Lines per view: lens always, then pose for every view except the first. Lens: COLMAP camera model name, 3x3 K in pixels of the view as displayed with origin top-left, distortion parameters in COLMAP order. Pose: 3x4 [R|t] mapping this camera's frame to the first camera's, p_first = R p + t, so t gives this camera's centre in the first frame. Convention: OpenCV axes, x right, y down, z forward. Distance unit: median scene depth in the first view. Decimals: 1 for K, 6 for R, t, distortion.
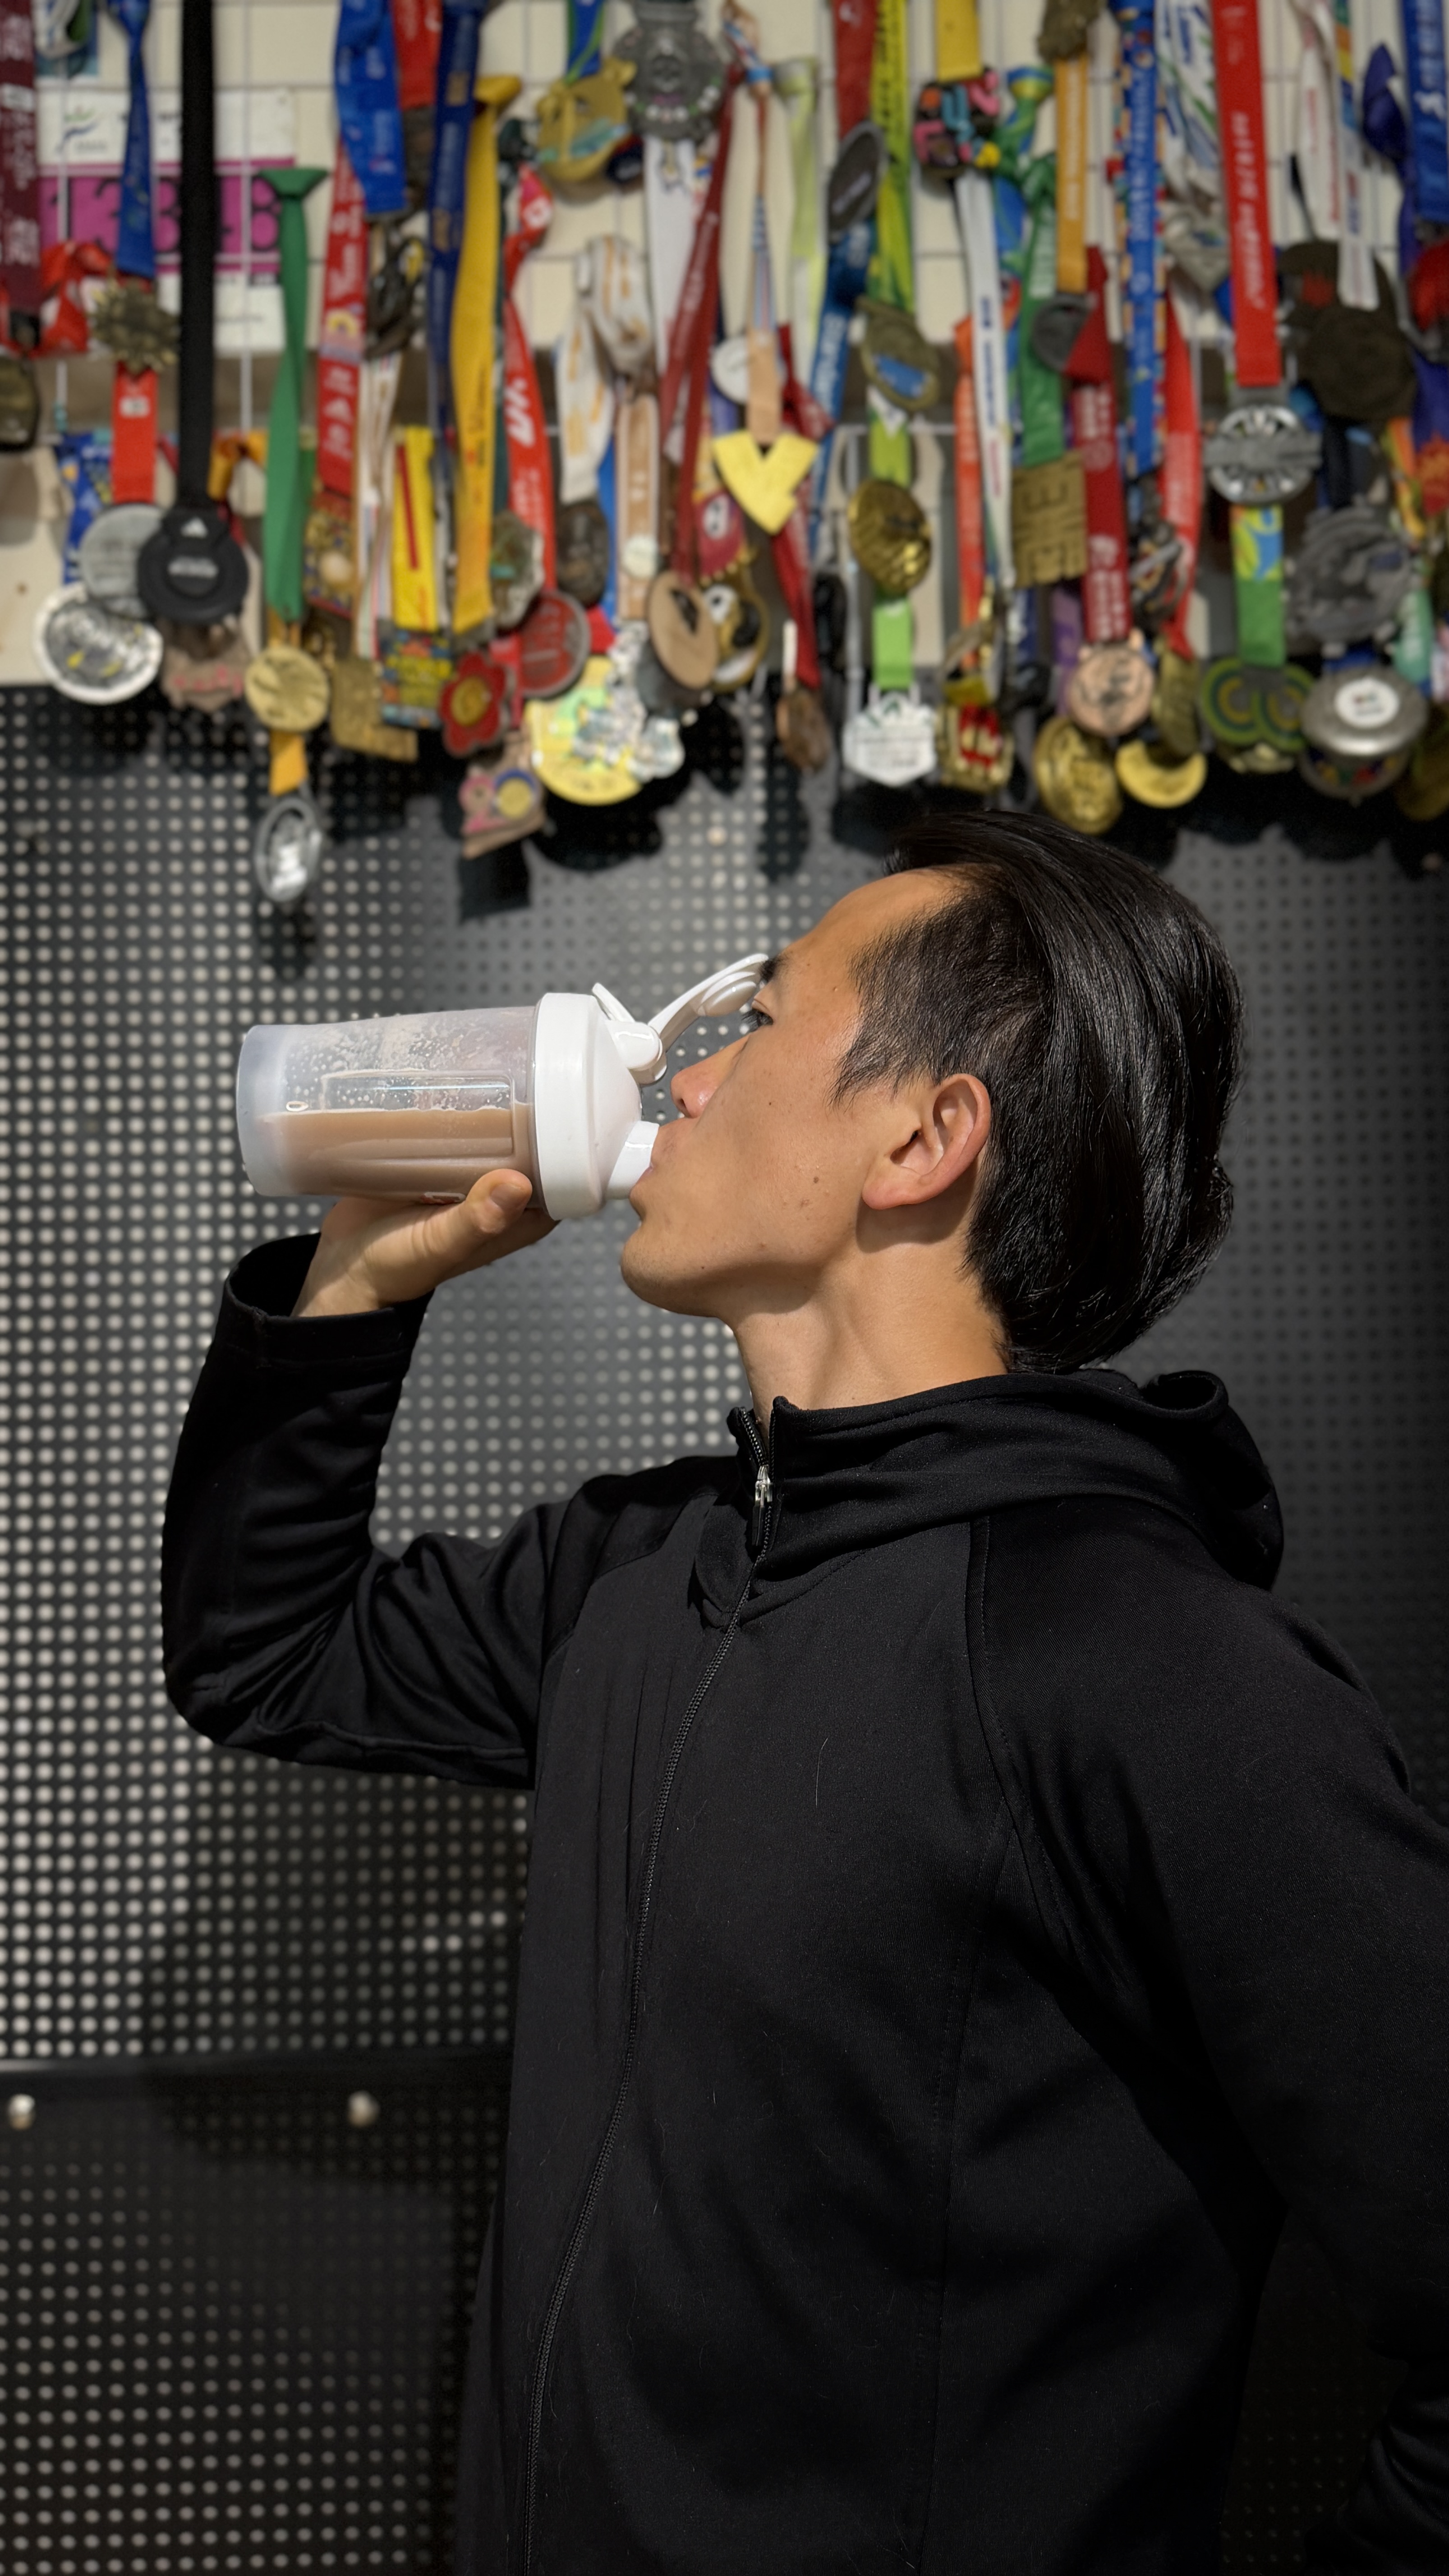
lens RADIAL K [[1963.2, 0, 724.5], [0, 1963.2, 1288.0], [0, 0, 1]] dist [0.067141, -0.131624]
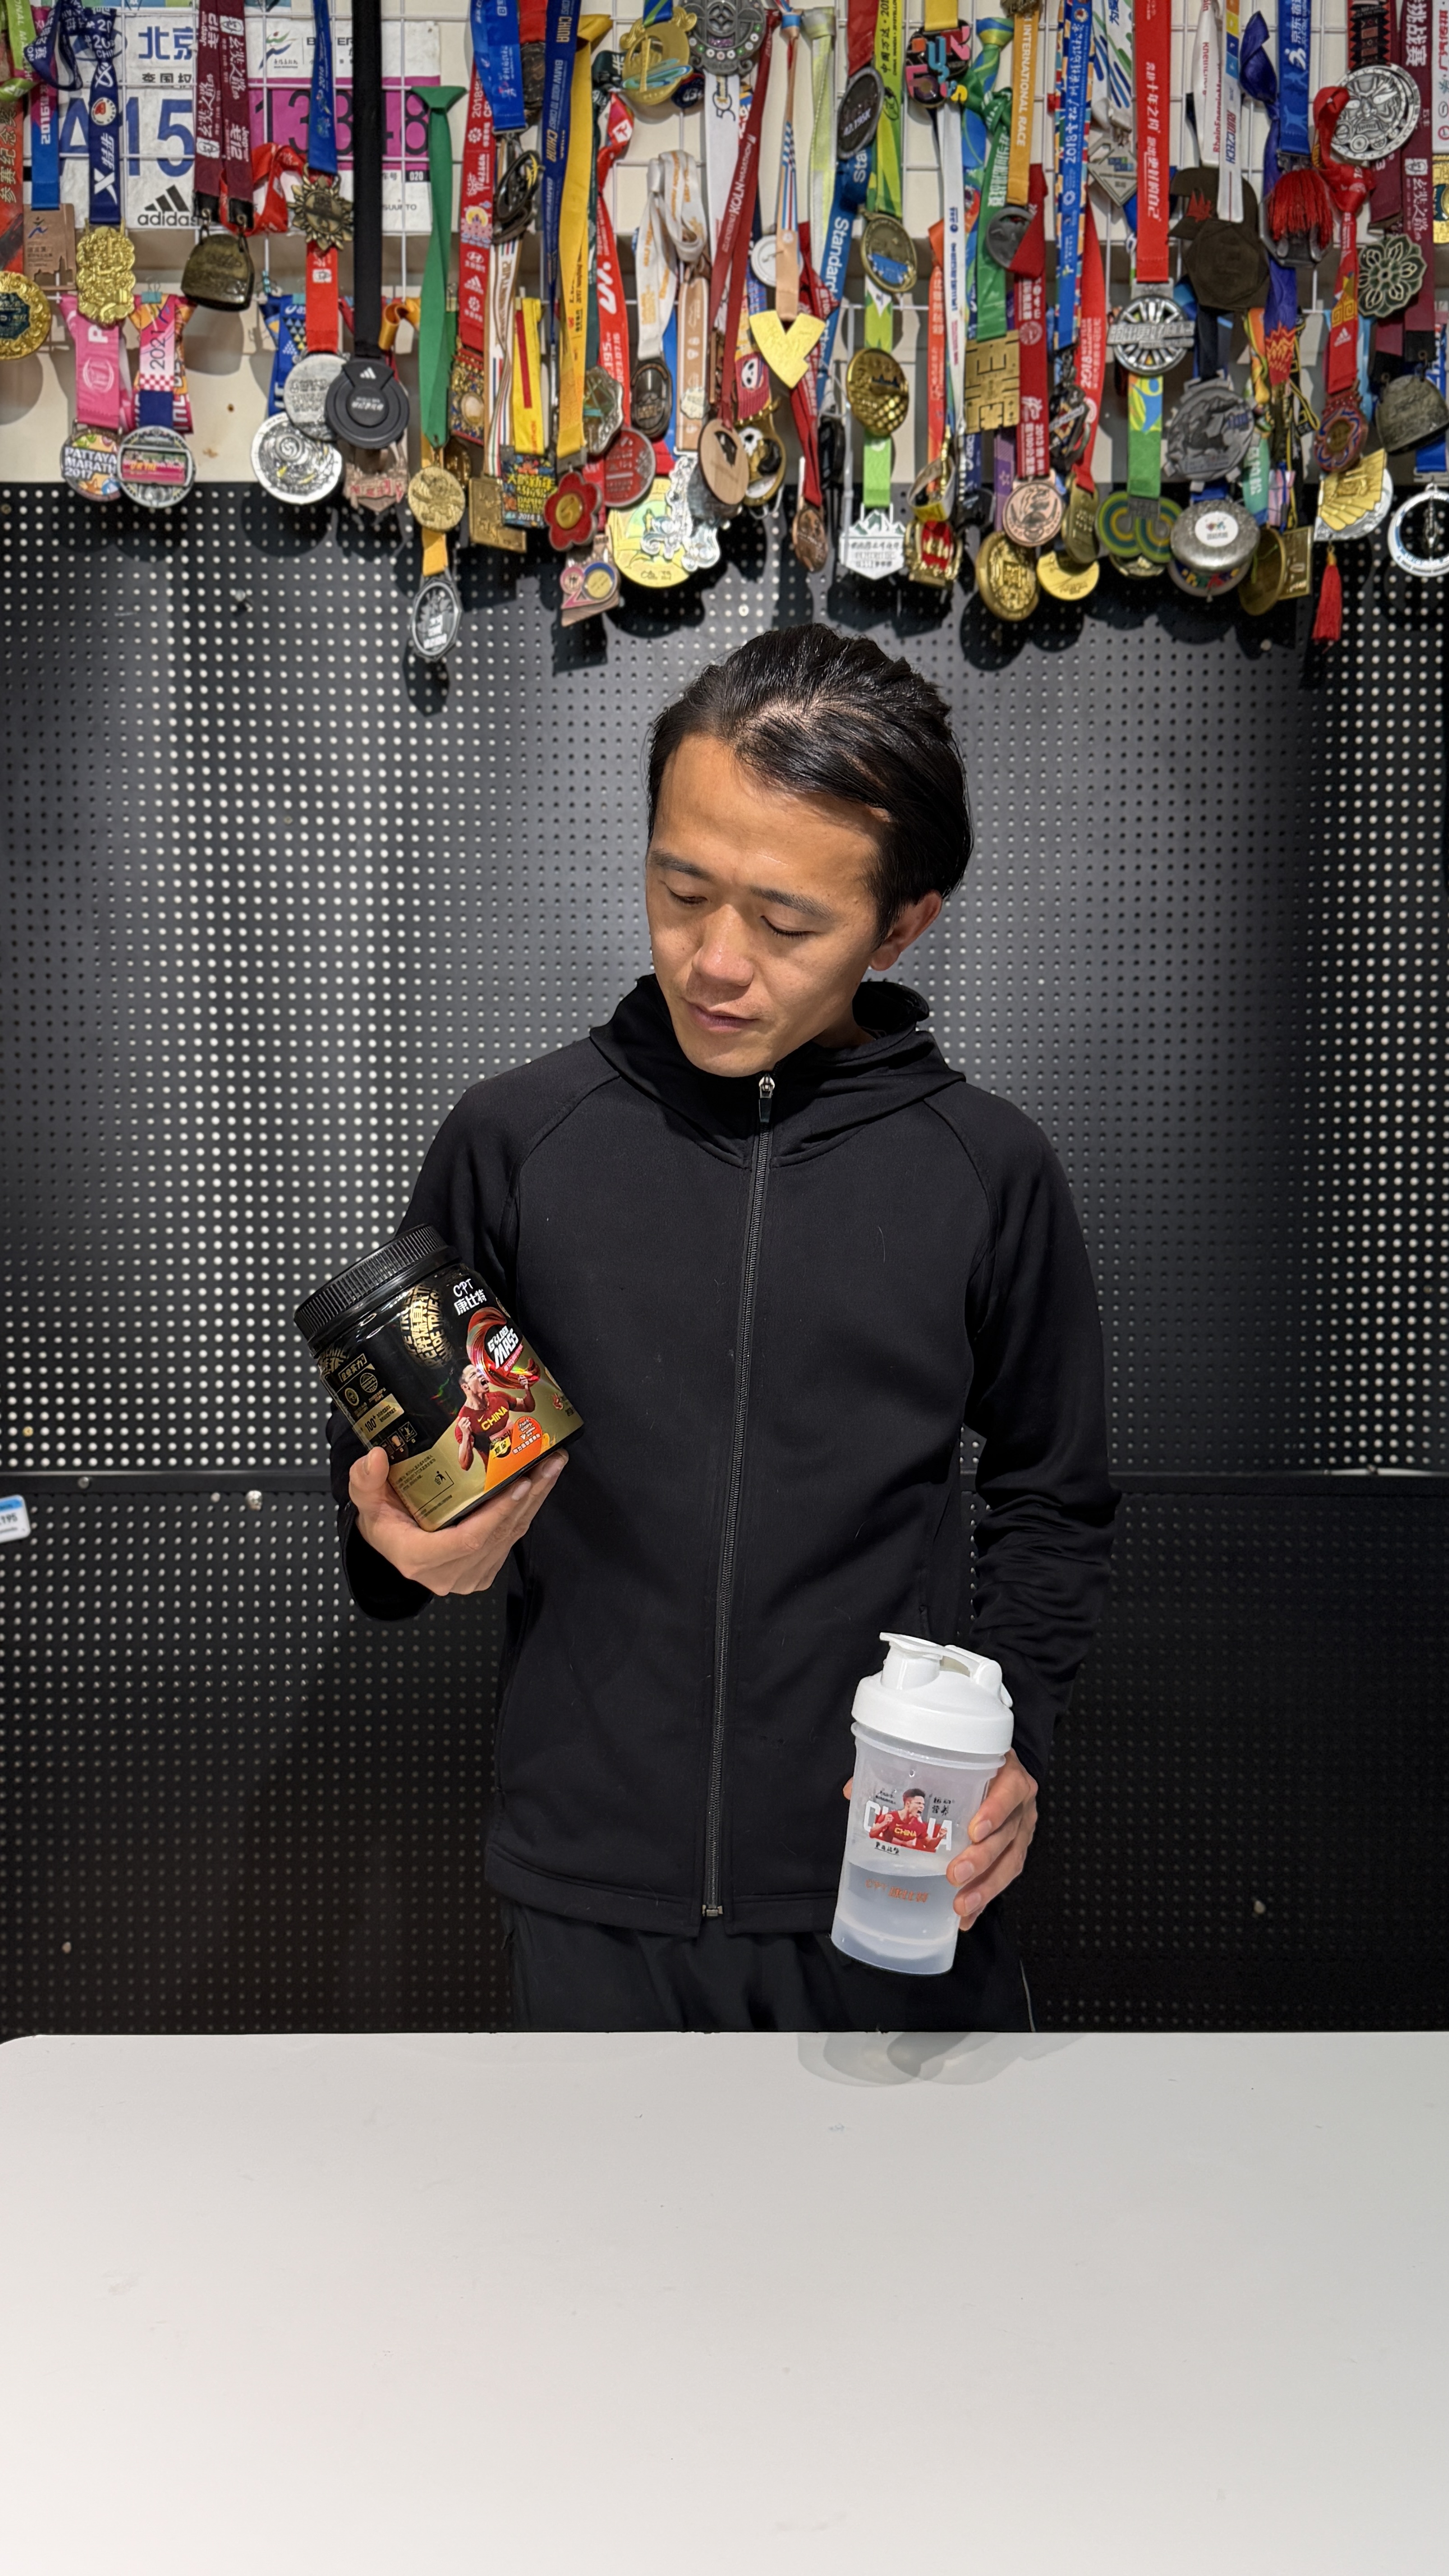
lens RADIAL K [[1963.2, 0, 724.5], [0, 1963.2, 1288.0], [0, 0, 1]] dist [0.067141, -0.131624]
pose [[0.999727, 0.022423, 0.006535, -0.016443], [-0.023148, 0.988494, 0.149479, 0.029684], [-0.003108, -0.149589, 0.988743, -0.440325]]
